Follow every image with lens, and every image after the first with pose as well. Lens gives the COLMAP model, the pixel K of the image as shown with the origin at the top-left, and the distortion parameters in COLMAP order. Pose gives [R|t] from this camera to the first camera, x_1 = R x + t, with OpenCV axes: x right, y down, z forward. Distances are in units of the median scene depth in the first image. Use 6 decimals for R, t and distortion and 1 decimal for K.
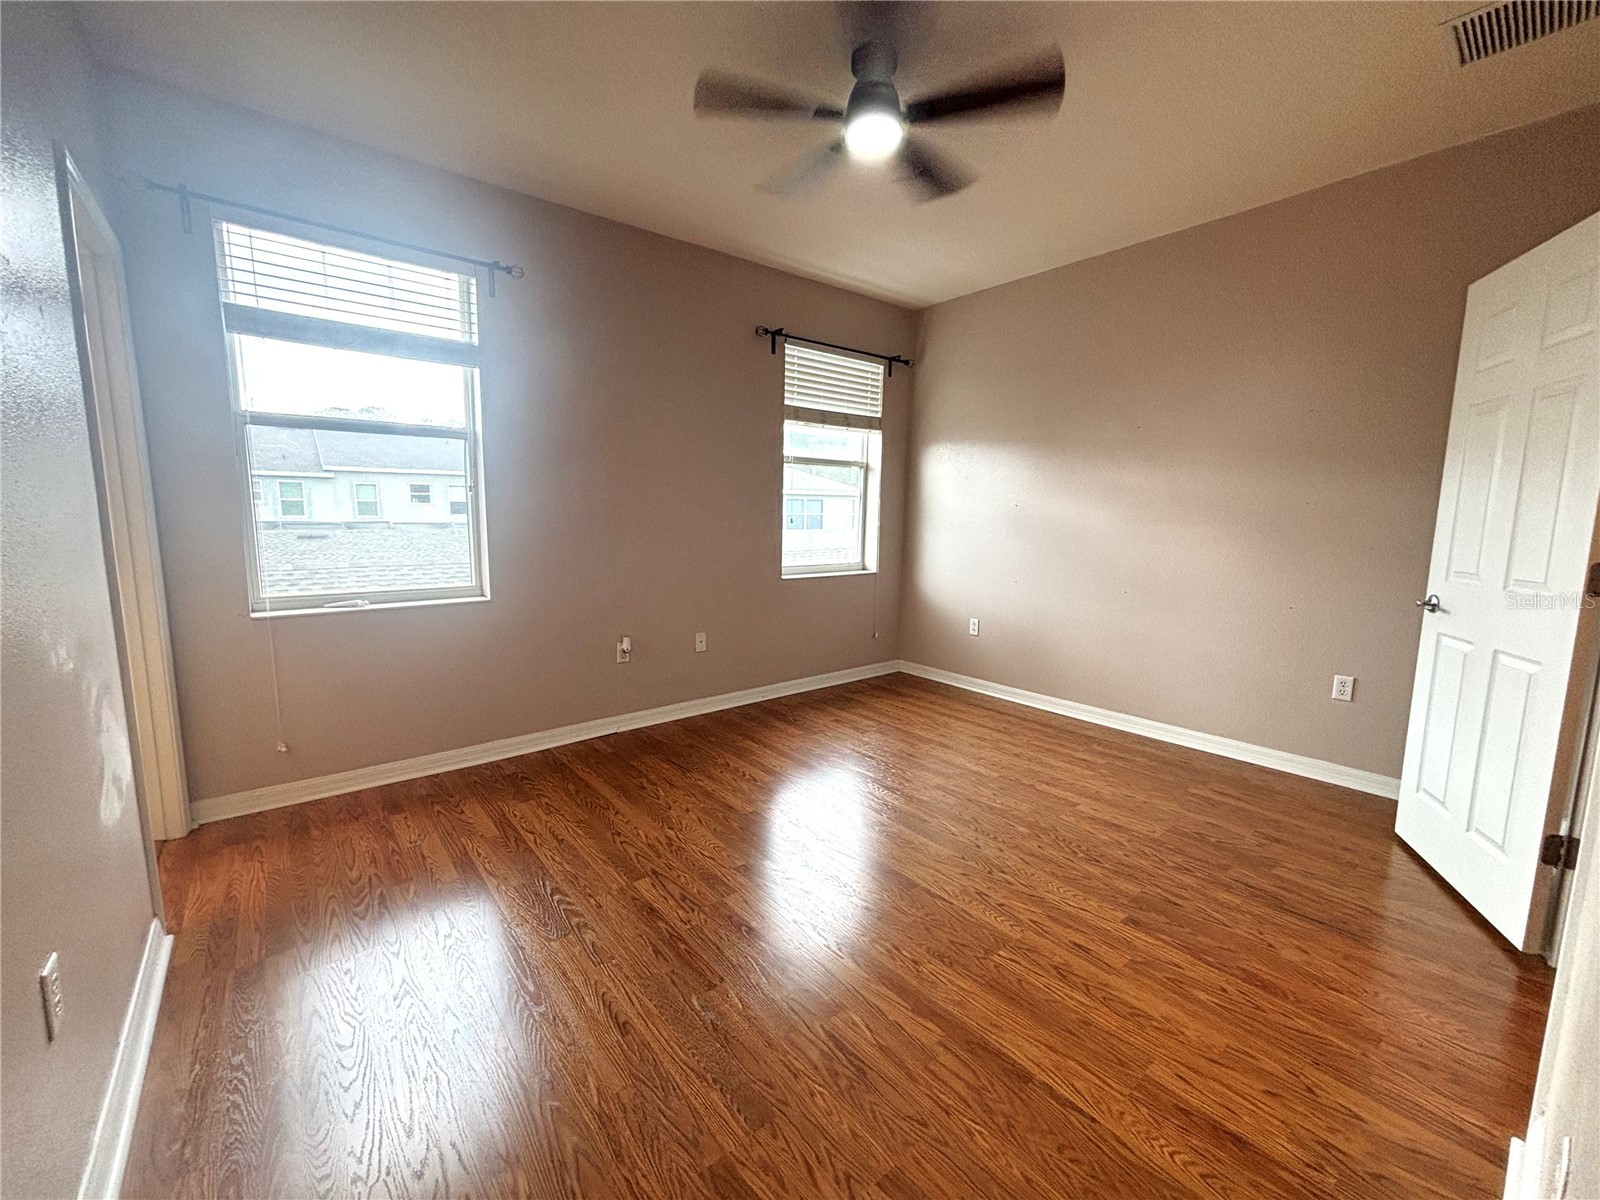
lens RADIAL K [[644.4, 0, 799.0], [0, 644.4, 605.4], [0, 0, 1]] dist [0.004044, -0.002470]
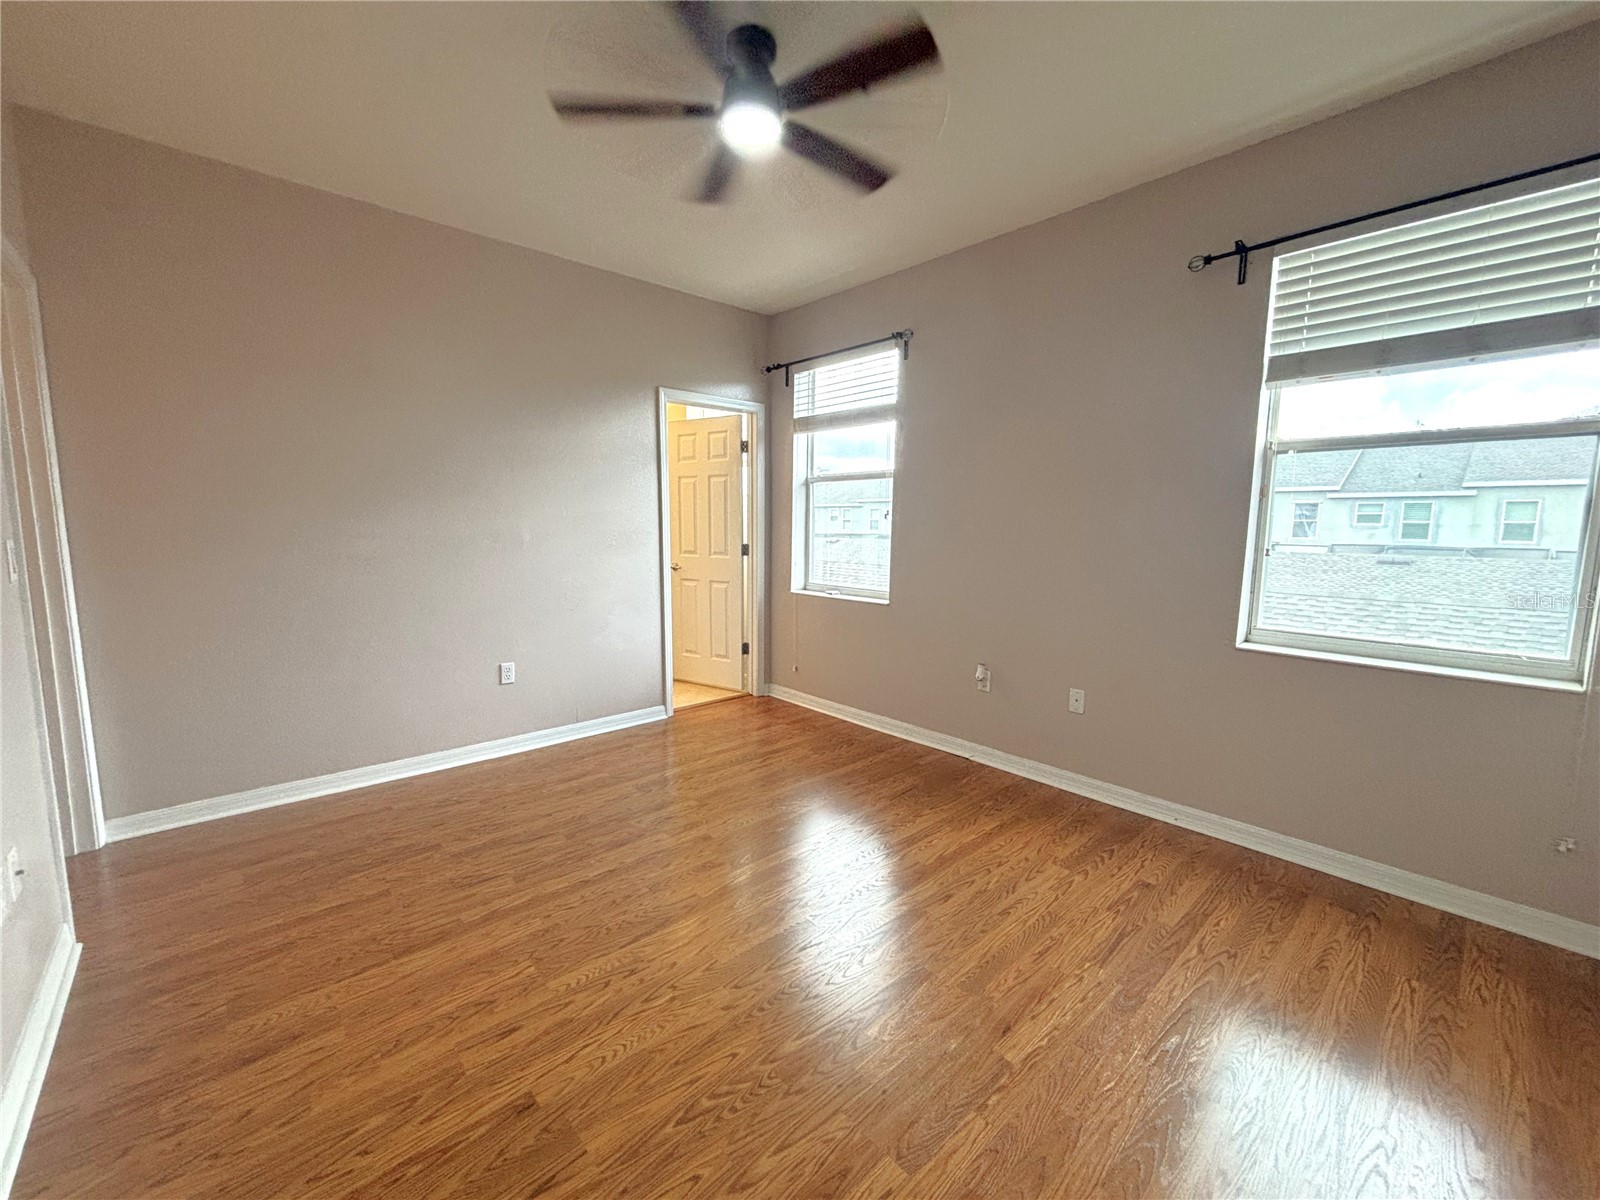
lens RADIAL K [[644.4, 0, 796.5], [0, 644.4, 600.2], [0, 0, 1]] dist [0.004044, -0.002470]
pose [[0.050738, 0.110797, -0.992547, 0.684180], [-0.153197, 0.982929, 0.101892, -0.104018], [0.986892, 0.146886, 0.066845, 0.676534]]
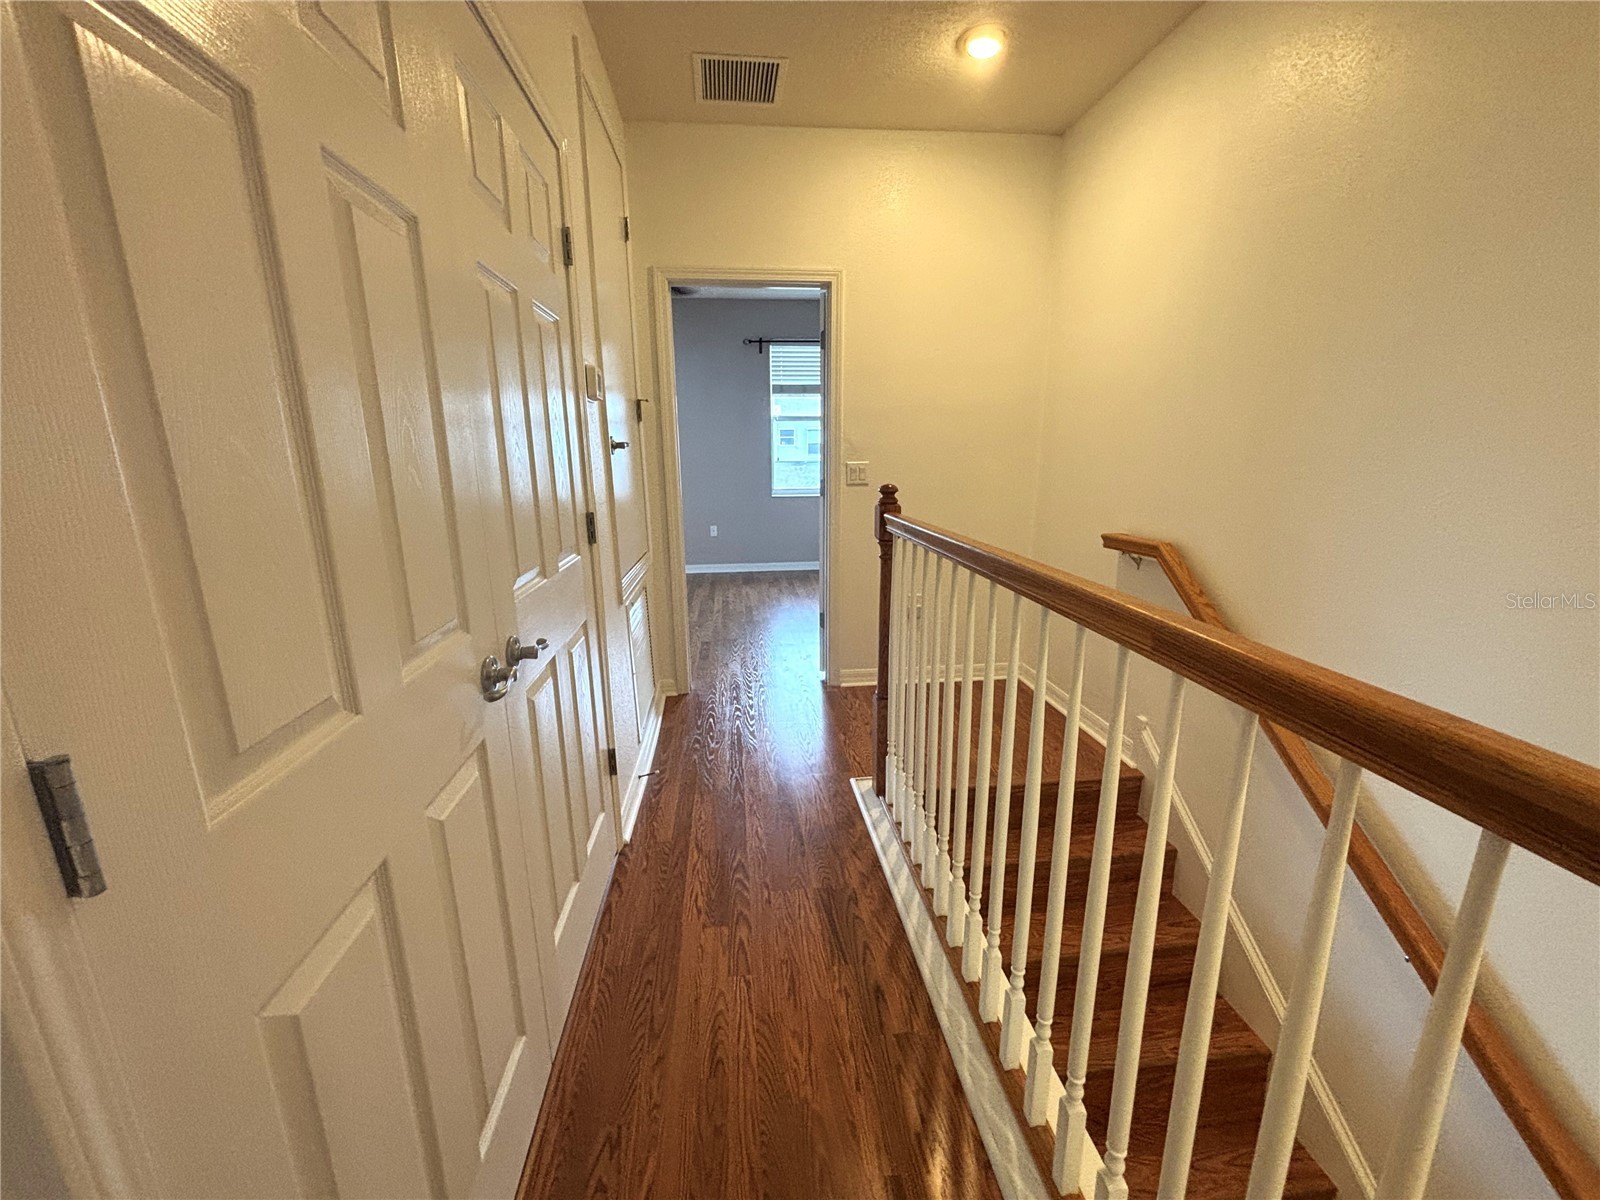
lens RADIAL K [[644.4, 0, 795.1], [0, 644.4, 593.2], [0, 0, 1]] dist [0.004044, -0.002470]
pose [[0.828459, 0.101820, -0.550716, 1.135707], [-0.058464, 0.993685, 0.095770, 0.050832], [0.556990, -0.047144, 0.829180, -0.360443]]
